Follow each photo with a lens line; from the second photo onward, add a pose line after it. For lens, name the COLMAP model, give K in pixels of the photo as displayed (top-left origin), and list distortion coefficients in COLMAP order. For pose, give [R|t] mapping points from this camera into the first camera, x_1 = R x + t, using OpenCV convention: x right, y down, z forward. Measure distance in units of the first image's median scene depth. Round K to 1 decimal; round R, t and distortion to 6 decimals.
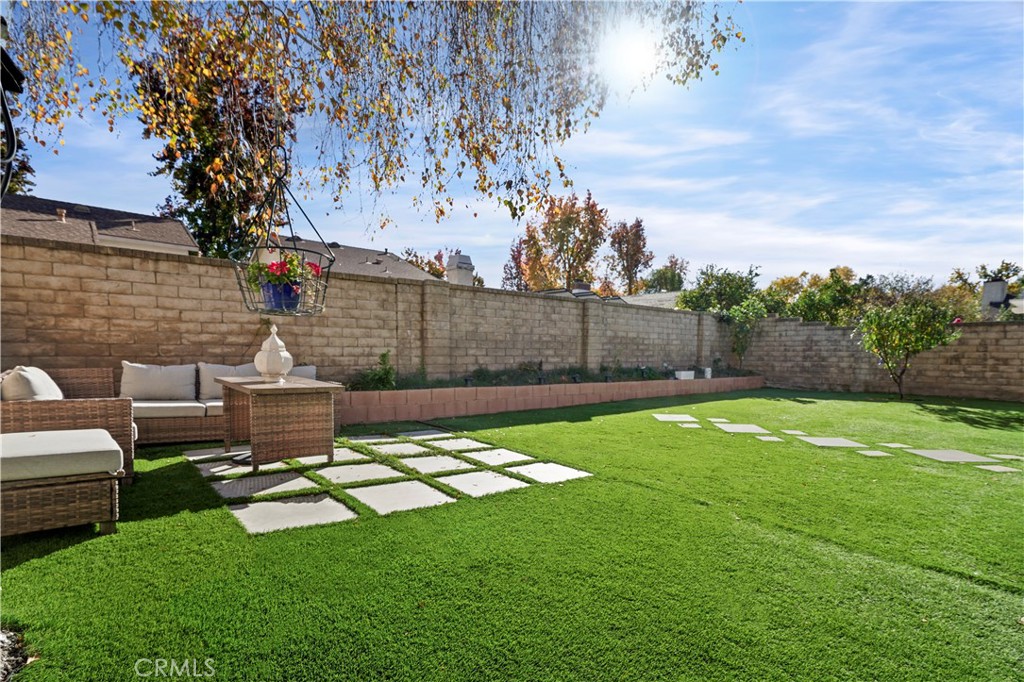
lens RADIAL K [[469.2, 0, 502.4], [0, 469.2, 351.5], [0, 0, 1]] dist [-0.008222, 0.002142]
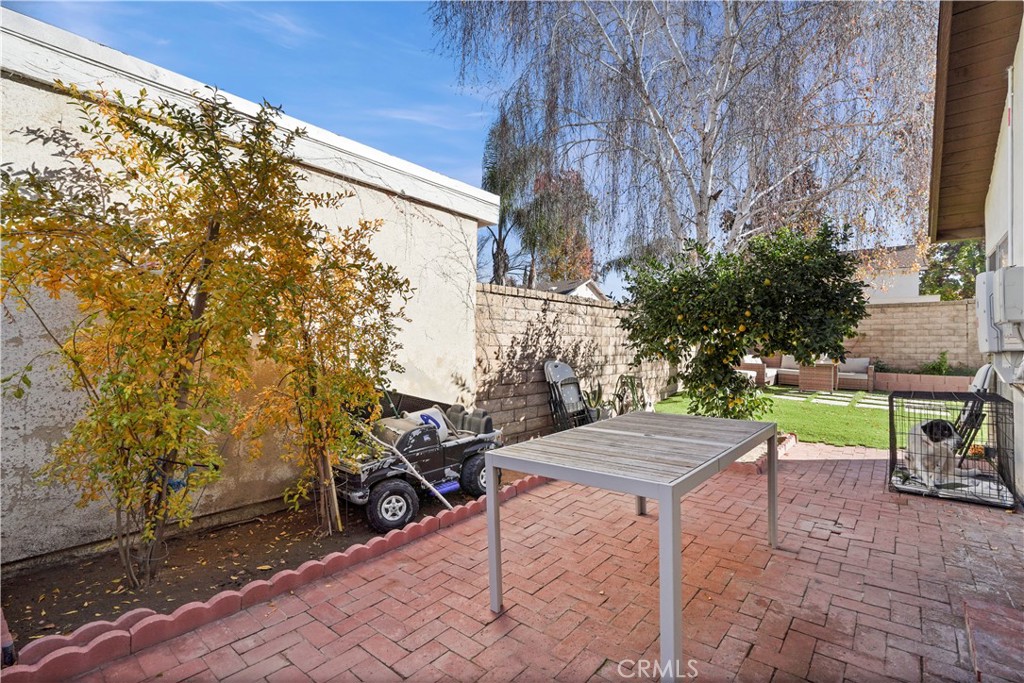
lens RADIAL K [[469.2, 0, 513.9], [0, 469.2, 344.8], [0, 0, 1]] dist [-0.008222, 0.002142]
pose [[0.199837, -0.003021, -0.979825, 0.999494], [-0.003941, 0.999985, -0.003887, -0.009321], [0.979821, 0.004638, 0.199822, -0.713910]]
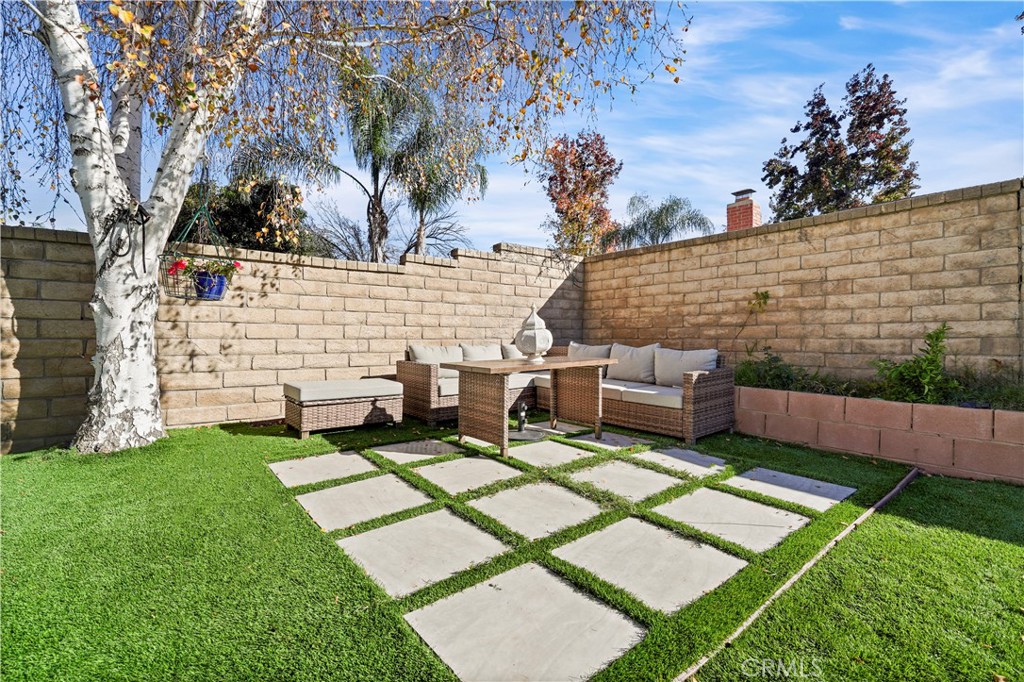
lens RADIAL K [[469.2, 0, 515.0], [0, 469.2, 337.6], [0, 0, 1]] dist [-0.008222, 0.002142]
pose [[0.002987, -0.007556, -0.999967, 0.287490], [0.005323, 0.999957, -0.007540, 0.011721], [0.999981, -0.005300, 0.003027, 0.533280]]
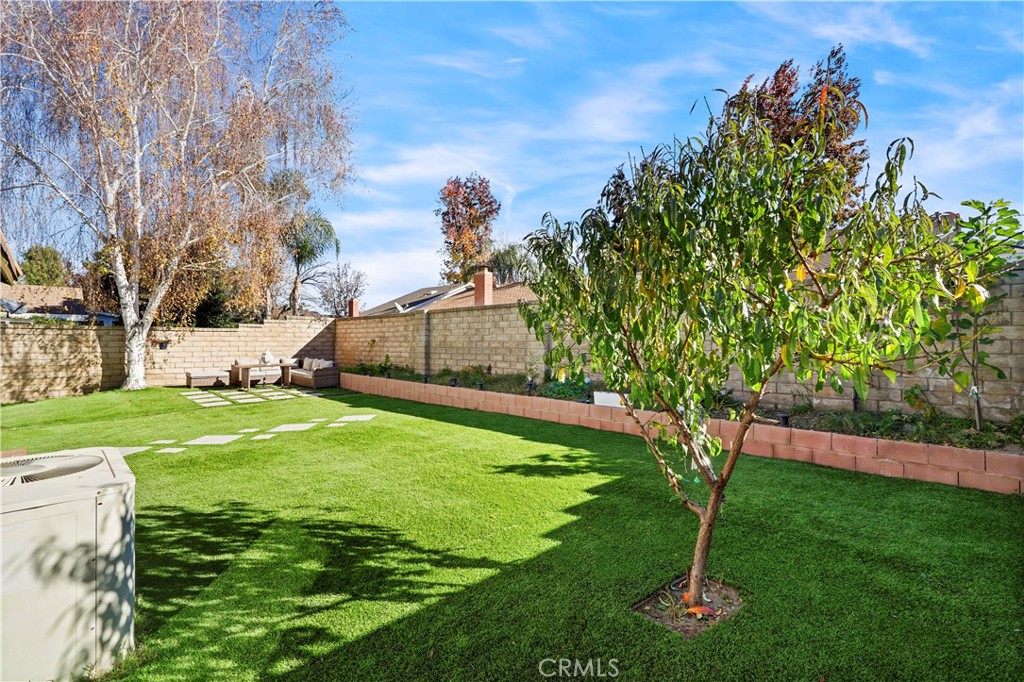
lens RADIAL K [[469.2, 0, 516.2], [0, 469.2, 338.3], [0, 0, 1]] dist [-0.008222, 0.002142]
pose [[0.115079, -0.013701, -0.993262, 1.692427], [0.003553, 0.999904, -0.013381, -0.041185], [0.993350, -0.001990, 0.115117, 1.333299]]
